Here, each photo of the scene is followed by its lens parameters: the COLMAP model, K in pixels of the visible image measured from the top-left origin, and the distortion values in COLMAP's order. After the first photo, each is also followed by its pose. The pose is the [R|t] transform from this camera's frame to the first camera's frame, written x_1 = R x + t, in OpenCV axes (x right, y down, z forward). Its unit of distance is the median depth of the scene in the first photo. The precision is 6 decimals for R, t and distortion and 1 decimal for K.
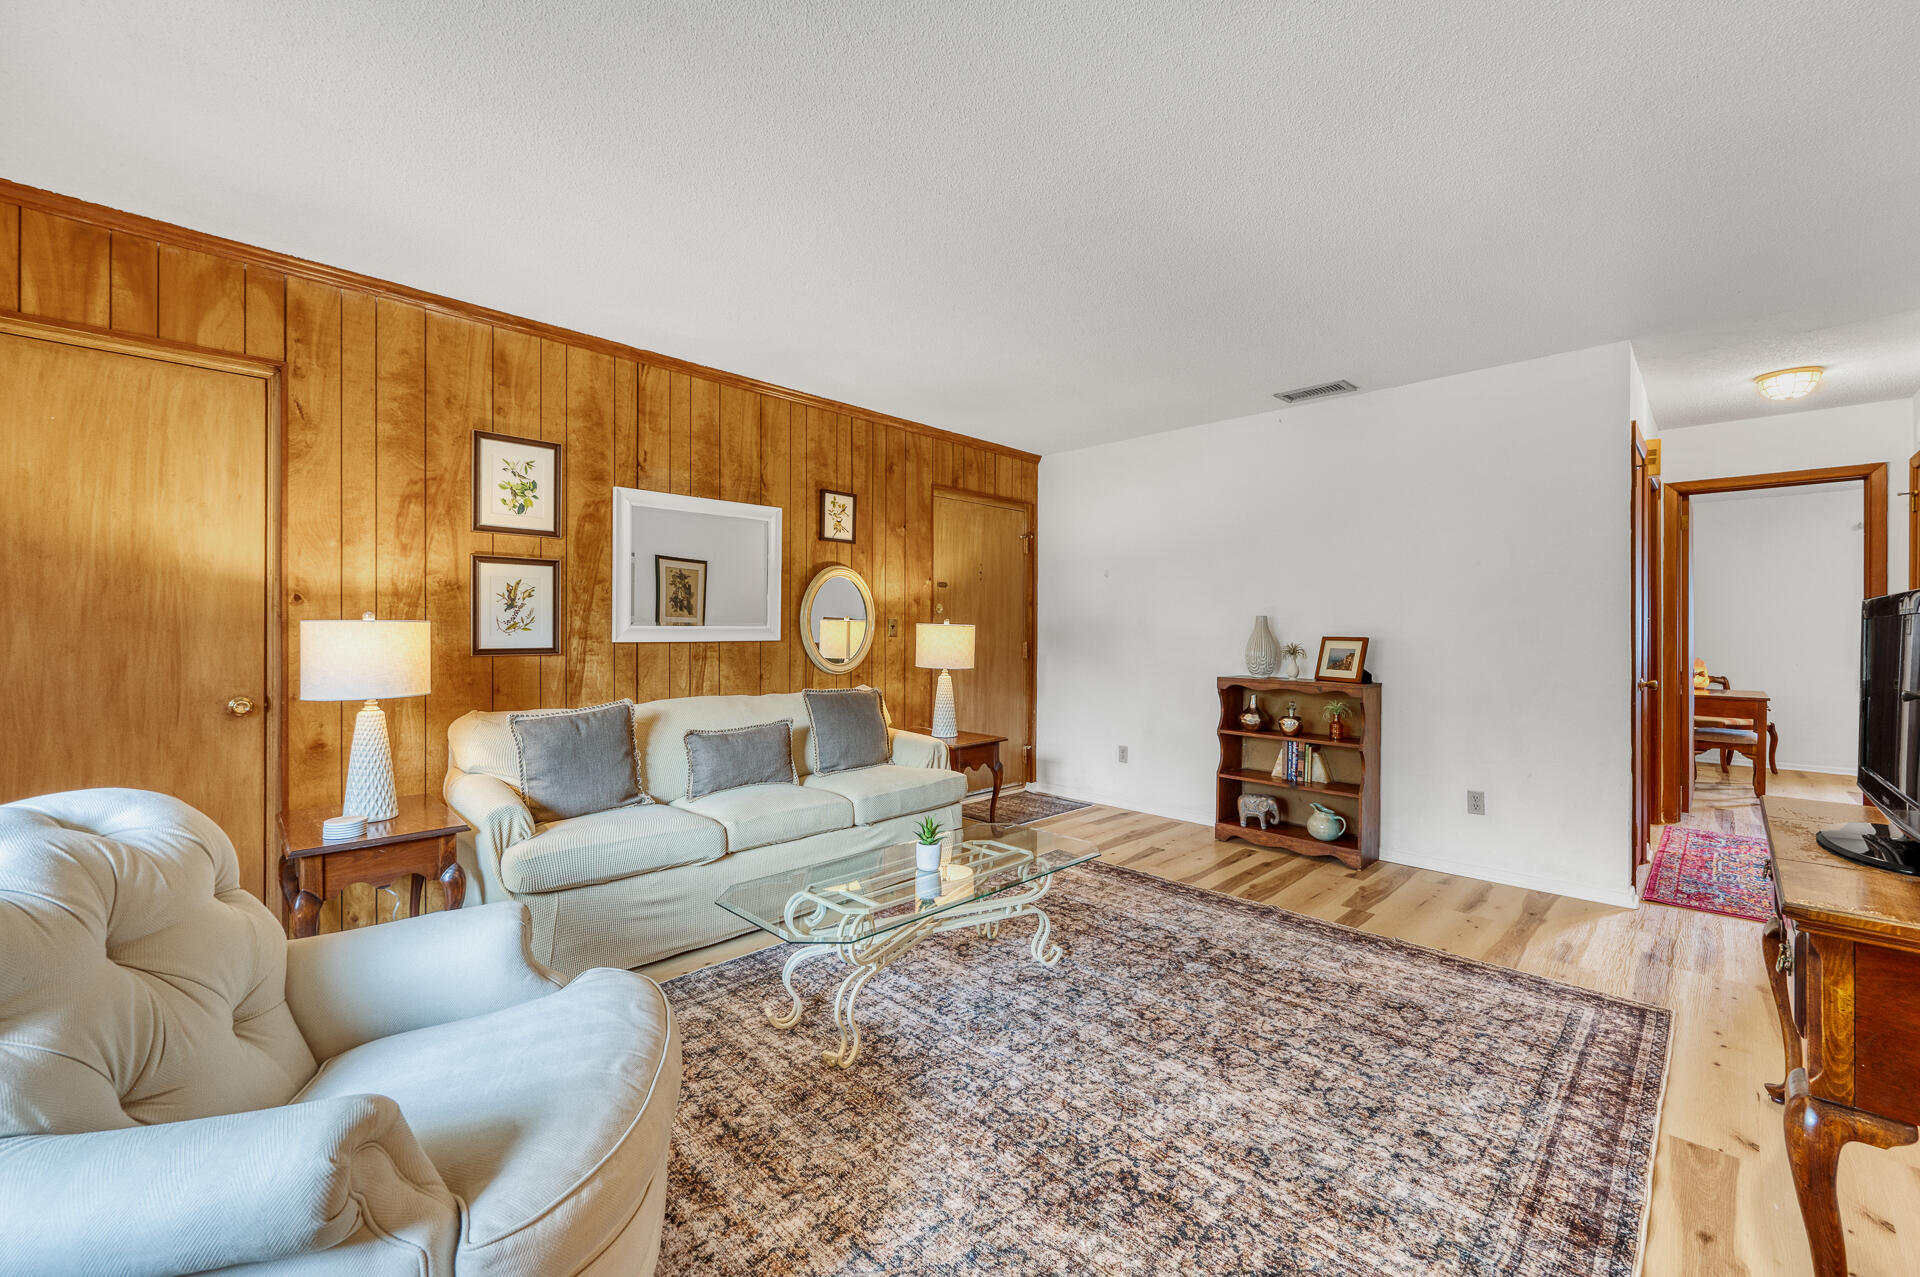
lens RADIAL K [[776.5, 0, 964.4], [0, 776.5, 628.8], [0, 0, 1]] dist [0.001149, 0.000019]
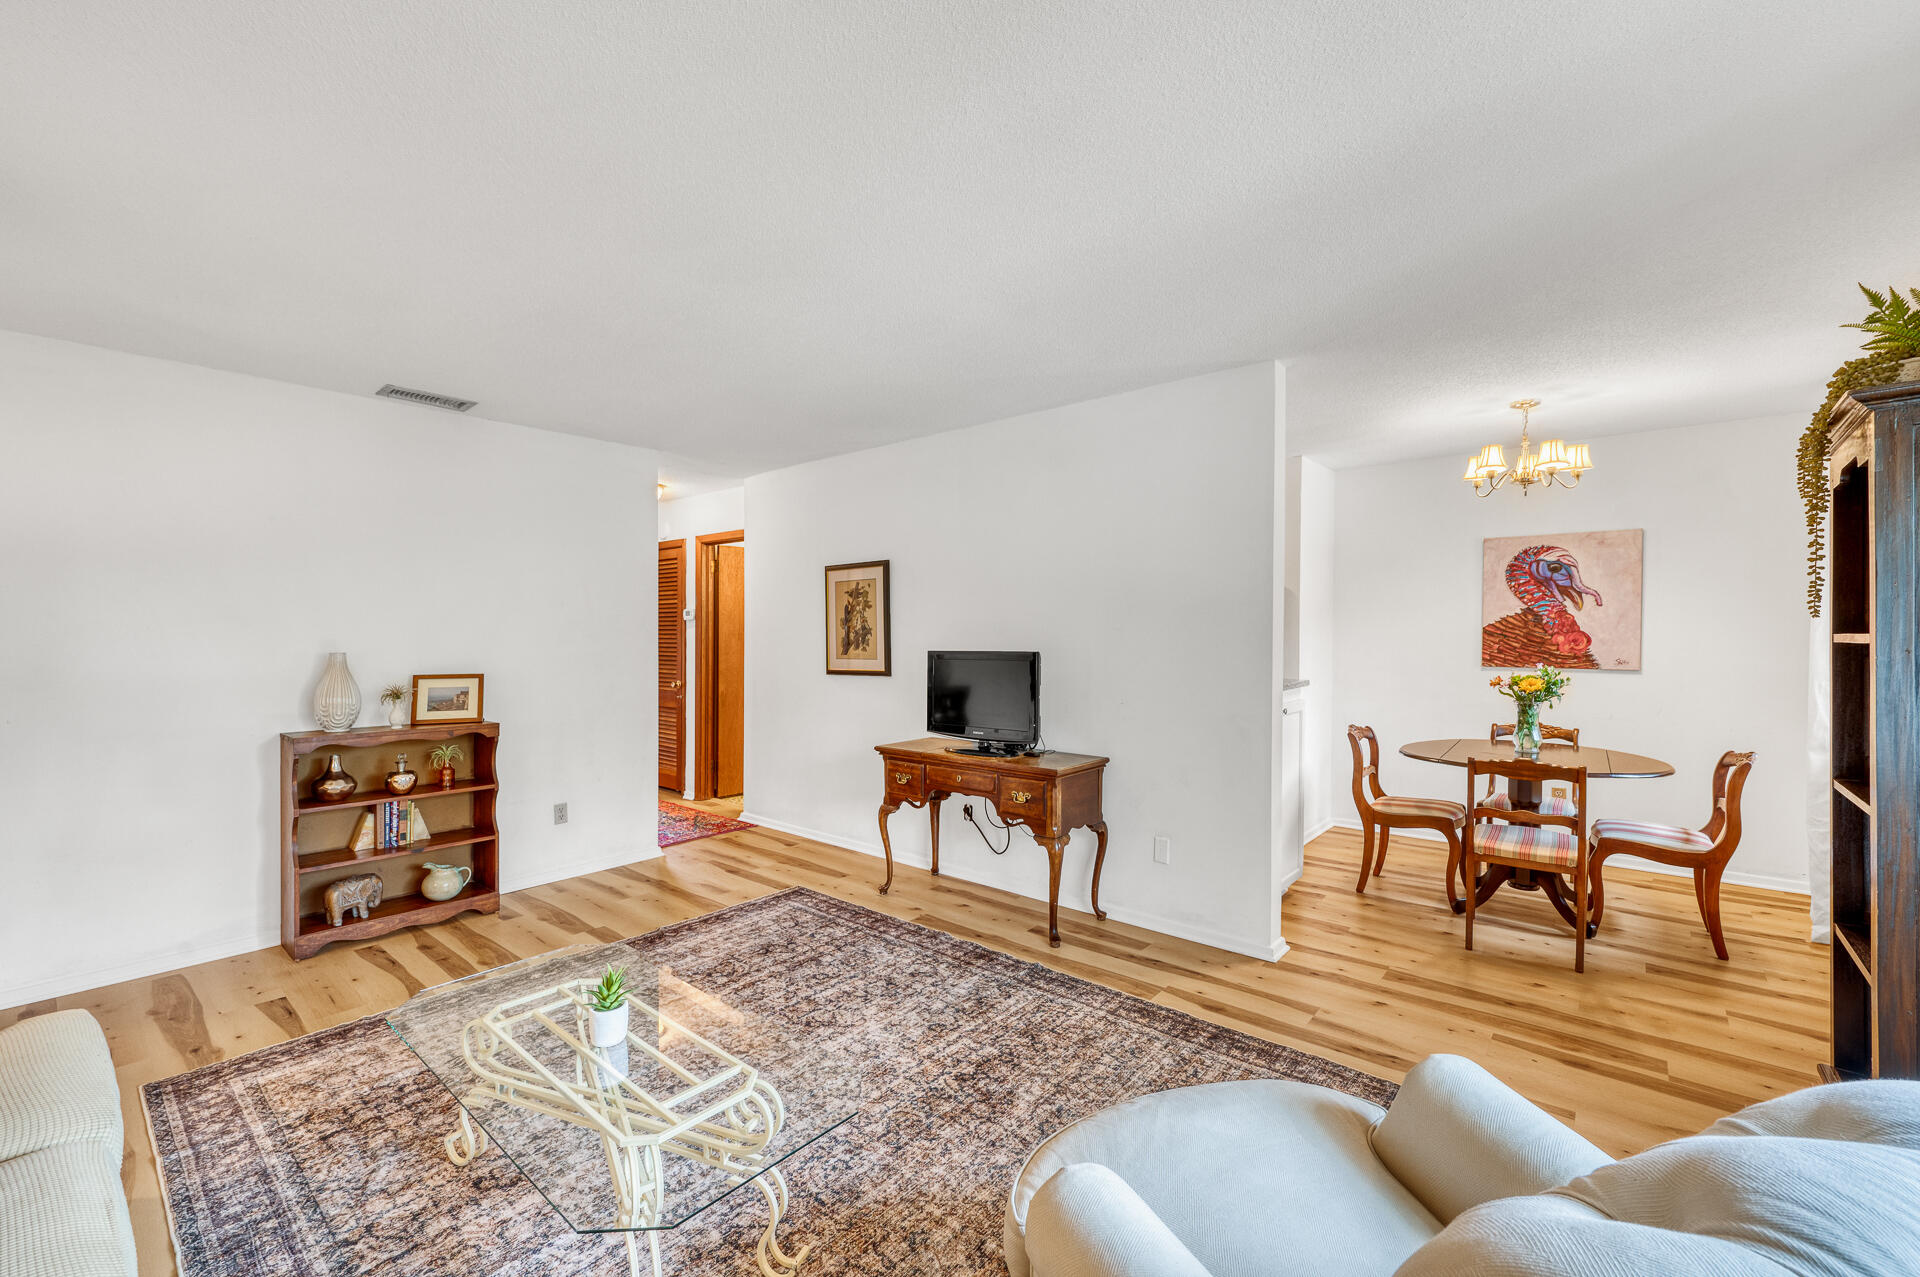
lens RADIAL K [[782.3, 0, 974.7], [0, 782.3, 634.3], [0, 0, 1]] dist [0.000786, -0.000025]
pose [[-0.087521, -0.008623, 0.996125, -0.686914], [0.000177, 0.999962, 0.008672, -0.063408], [-0.996163, 0.000935, -0.087516, 0.630152]]
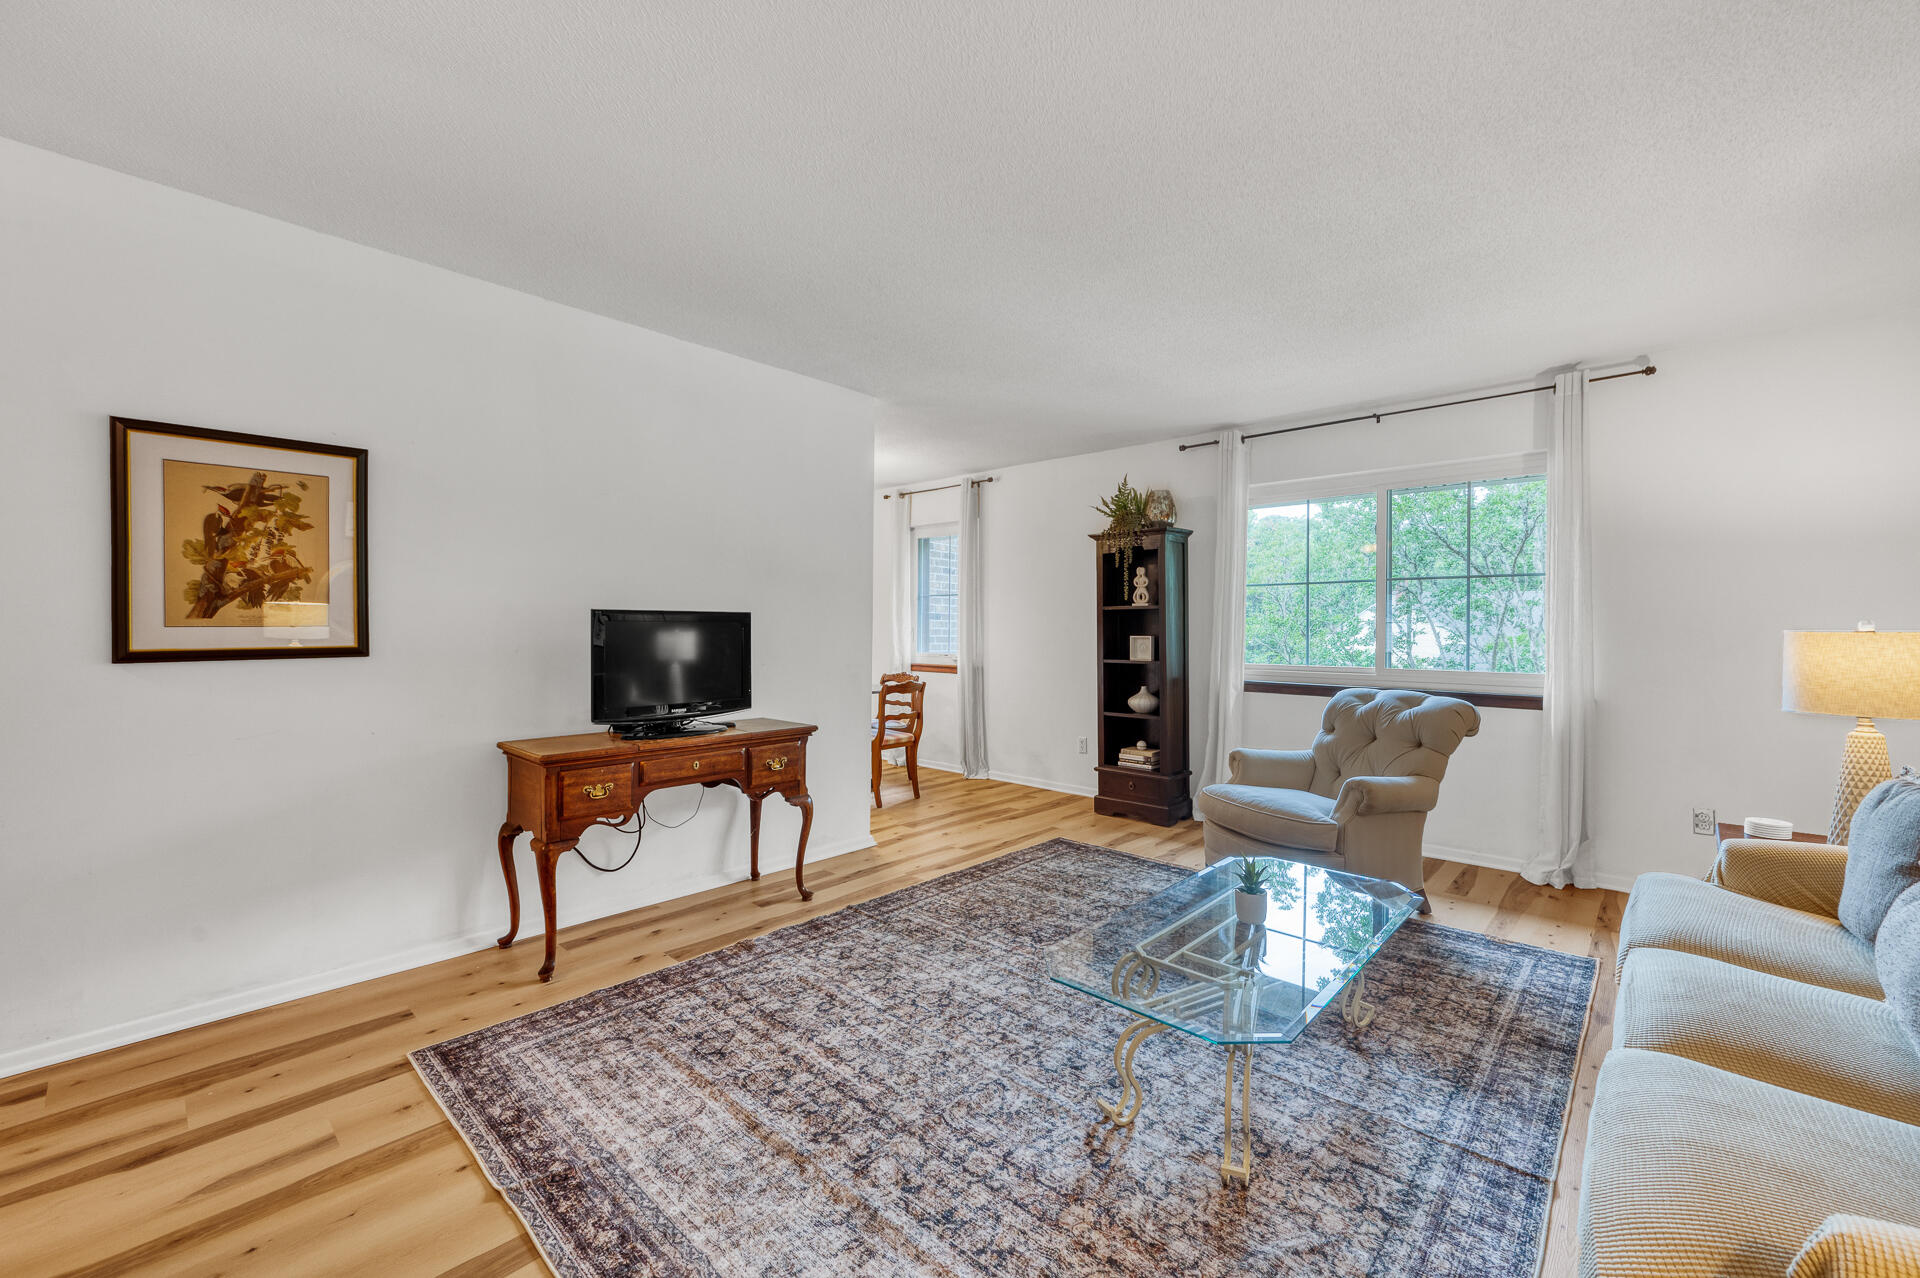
lens RADIAL K [[763.4, 0, 968.6], [0, 763.4, 635.1], [0, 0, 1]] dist [-0.000156, -0.000242]
pose [[-0.999149, -0.010490, -0.039891, 0.254727], [-0.010707, 0.999929, 0.005228, -0.000501], [0.039834, 0.005650, -0.999190, 1.566474]]
